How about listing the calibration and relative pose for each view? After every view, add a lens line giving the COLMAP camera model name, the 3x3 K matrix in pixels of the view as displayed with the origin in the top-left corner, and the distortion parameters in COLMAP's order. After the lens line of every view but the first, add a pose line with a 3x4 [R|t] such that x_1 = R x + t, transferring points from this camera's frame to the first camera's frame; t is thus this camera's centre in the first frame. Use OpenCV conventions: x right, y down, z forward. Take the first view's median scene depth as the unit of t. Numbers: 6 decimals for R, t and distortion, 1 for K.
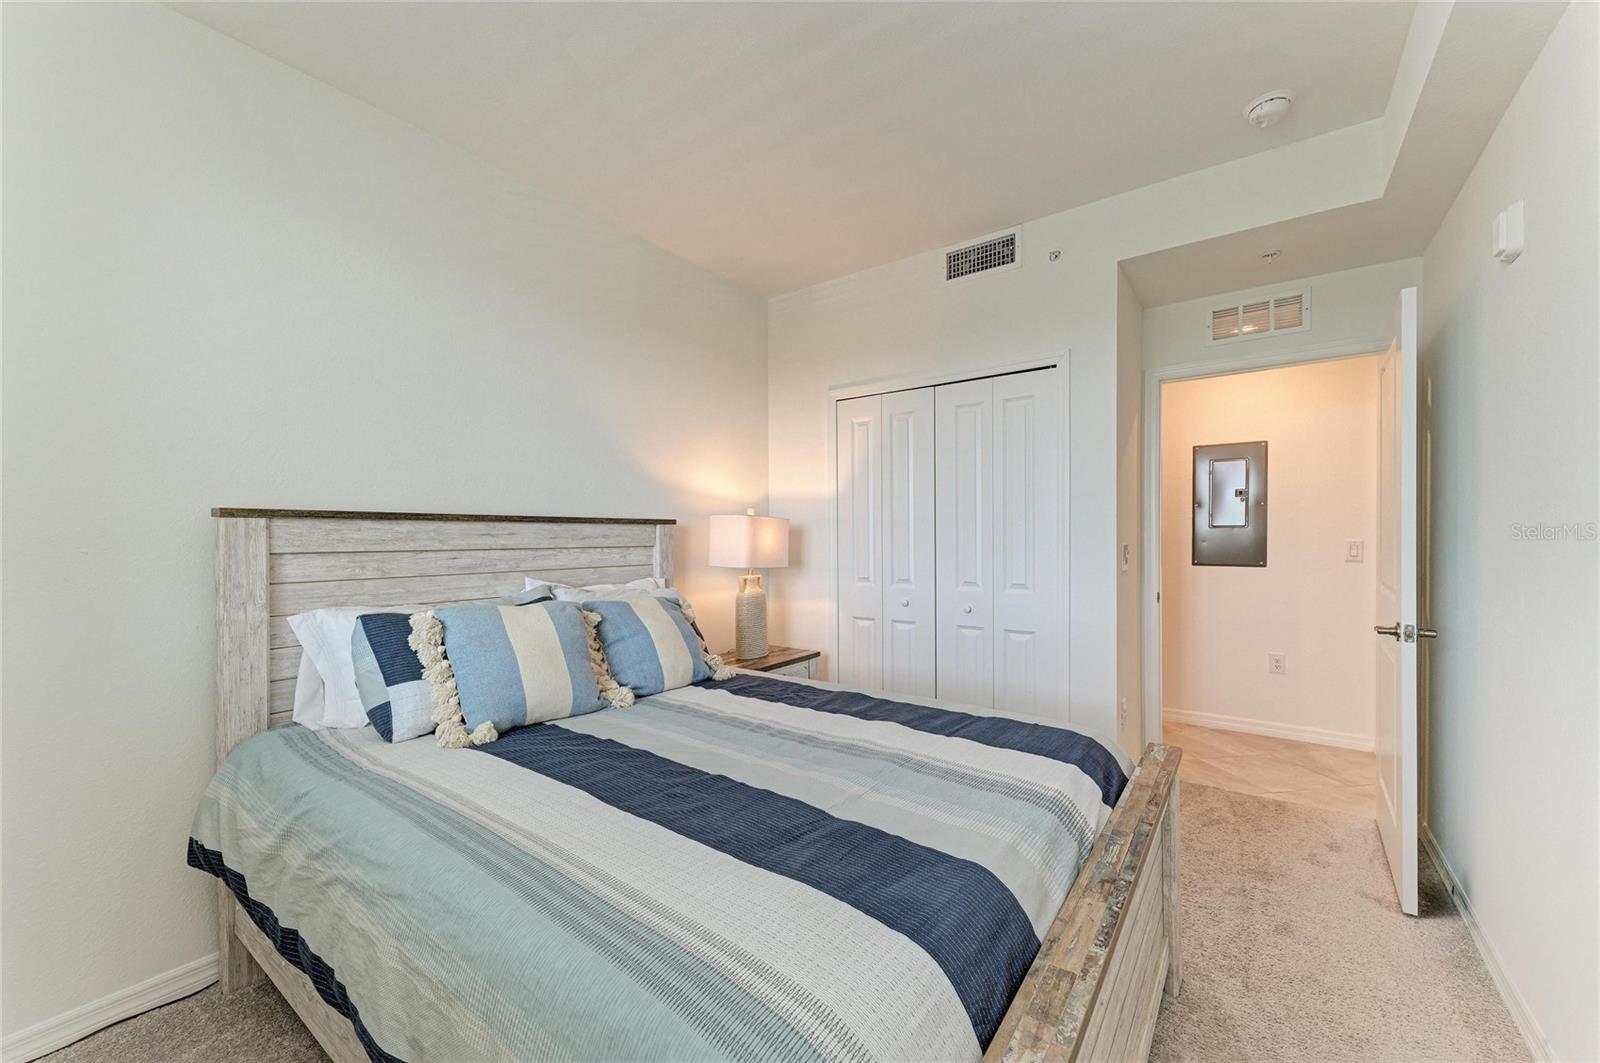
lens RADIAL K [[618.9, 0, 807.7], [0, 618.9, 543.0], [0, 0, 1]] dist [0.010351, -0.000097]
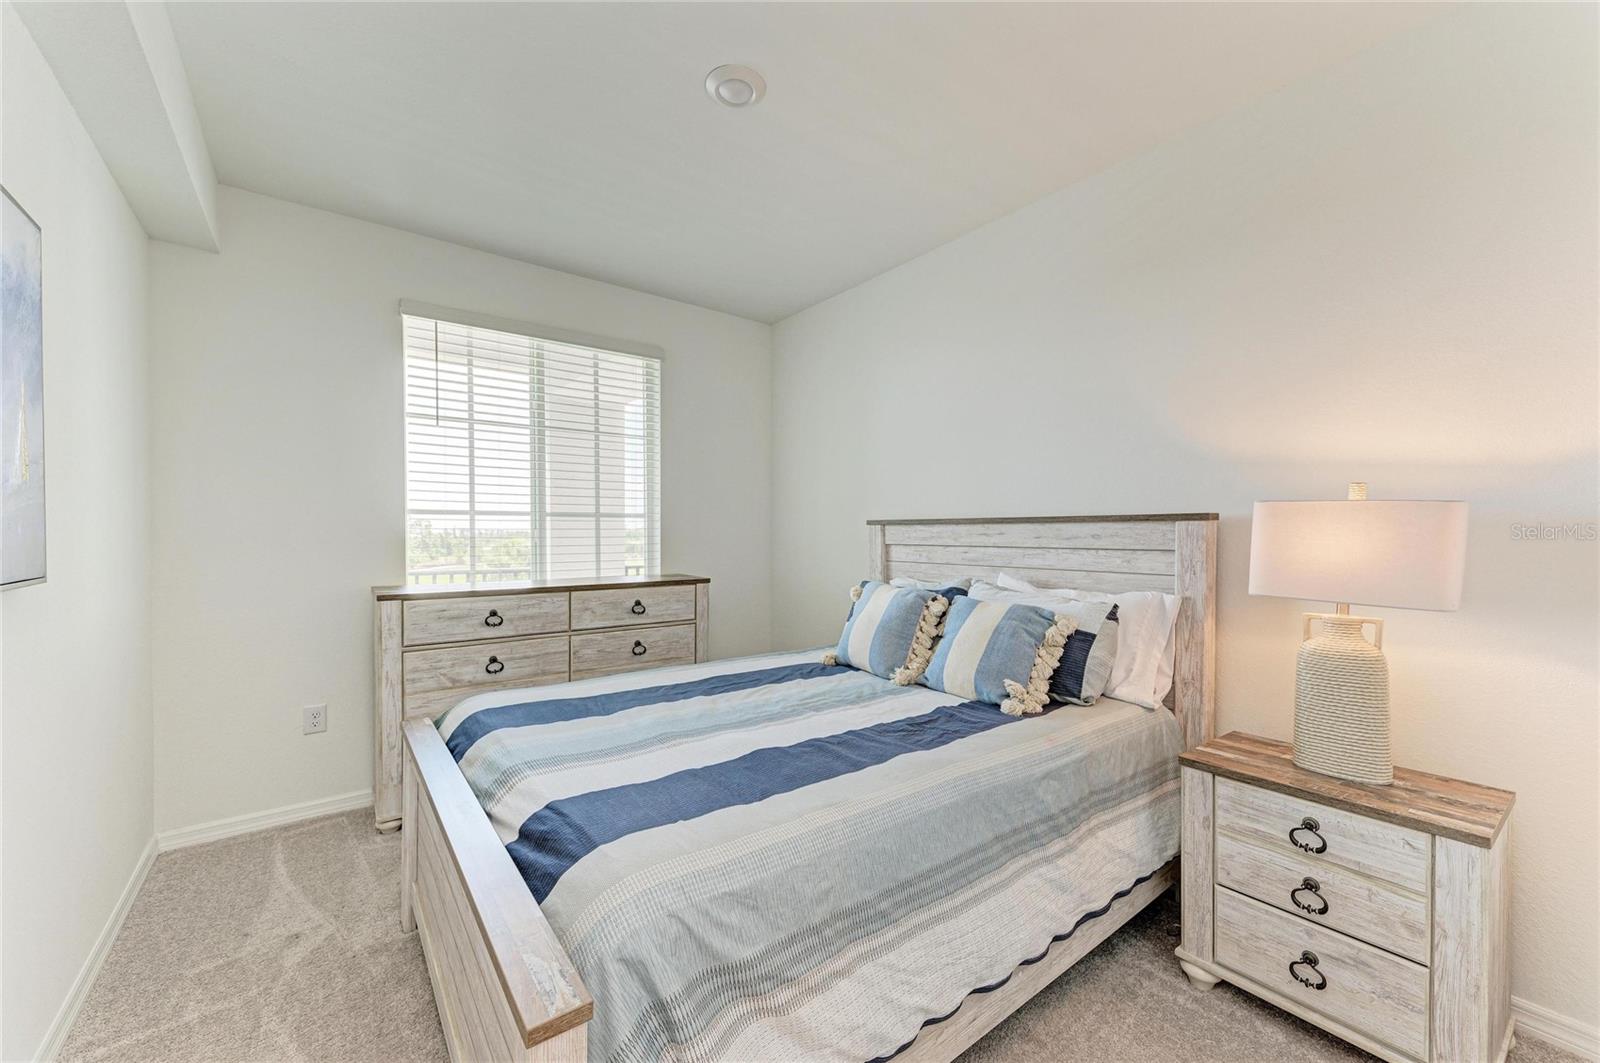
lens RADIAL K [[618.9, 0, 807.7], [0, 618.9, 543.0], [0, 0, 1]] dist [0.010351, -0.000097]
pose [[-0.272248, 0.014159, -0.962123, 0.822320], [-0.016701, 0.999672, 0.019437, -0.015607], [0.962082, 0.021360, -0.271922, 1.093257]]
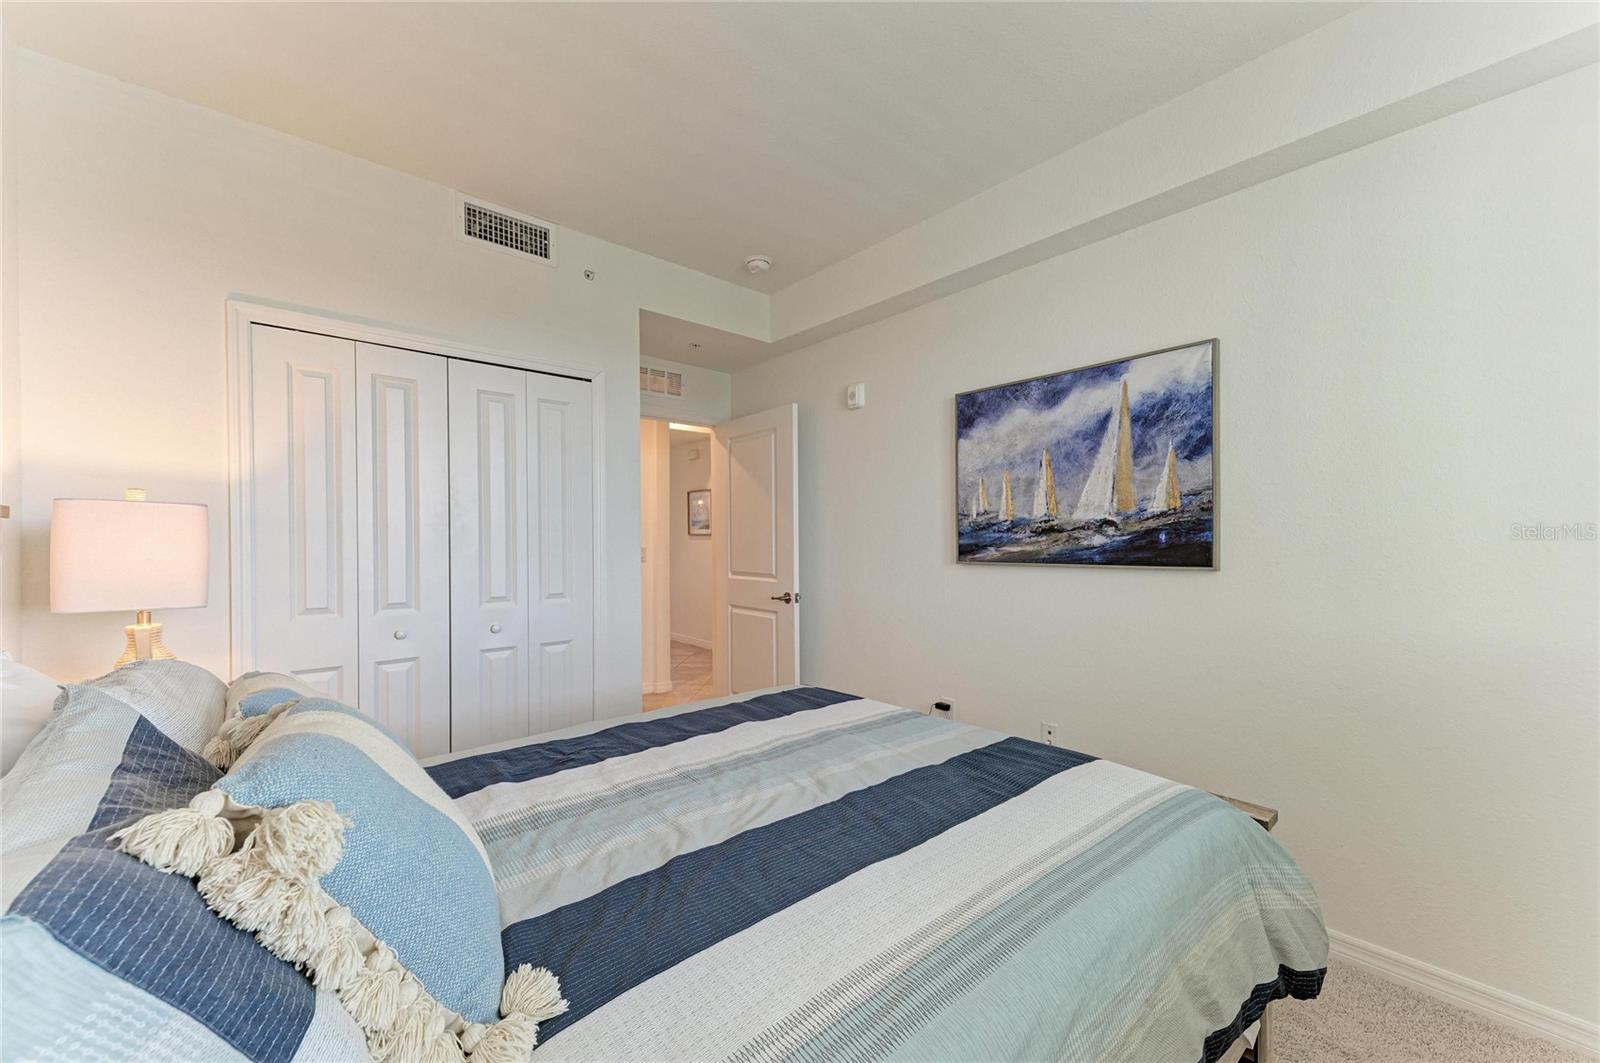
lens RADIAL K [[618.9, 0, 807.7], [0, 618.9, 543.0], [0, 0, 1]] dist [0.010351, -0.000097]
pose [[0.221306, 0.000376, 0.975204, -0.729640], [0.015975, 0.999864, -0.004011, -0.003922], [-0.975074, 0.016467, 0.221270, 0.571219]]
